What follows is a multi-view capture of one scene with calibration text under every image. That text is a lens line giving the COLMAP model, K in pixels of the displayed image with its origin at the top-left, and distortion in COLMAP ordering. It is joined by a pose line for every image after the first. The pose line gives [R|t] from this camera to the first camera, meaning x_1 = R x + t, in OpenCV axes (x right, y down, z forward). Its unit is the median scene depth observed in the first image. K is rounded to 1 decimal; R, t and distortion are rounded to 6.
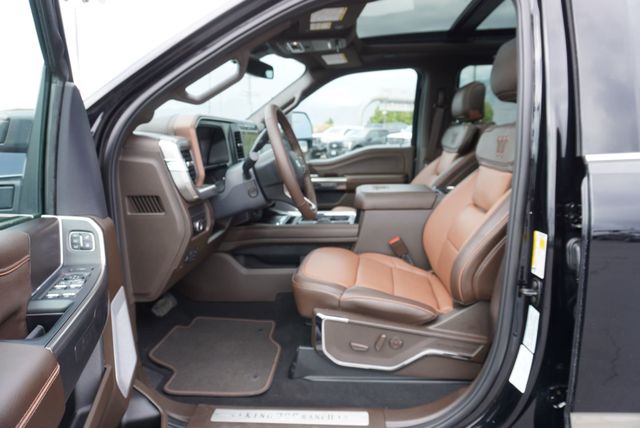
lens RADIAL K [[424.4, 0, 321.1], [0, 424.4, 209.7], [0, 0, 1]] dist [-0.035053, 0.019179]
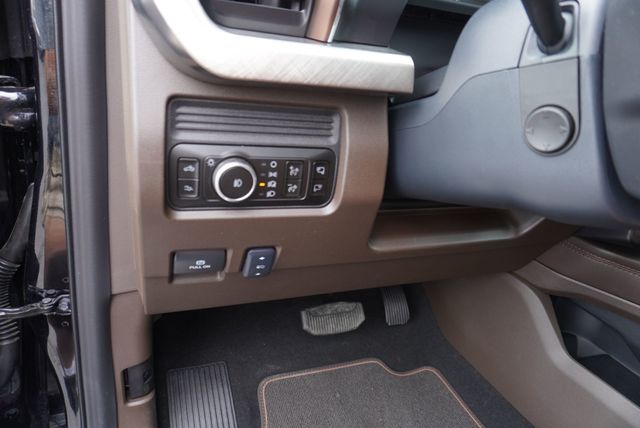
lens RADIAL K [[424.4, 0, 321.1], [0, 424.4, 209.7], [0, 0, 1]] dist [-0.035053, 0.019179]
pose [[0.456595, 0.397099, -0.796136, -0.035006], [-0.294283, 0.911901, 0.286065, -0.026664], [0.839594, 0.103673, 0.533229, 0.727078]]
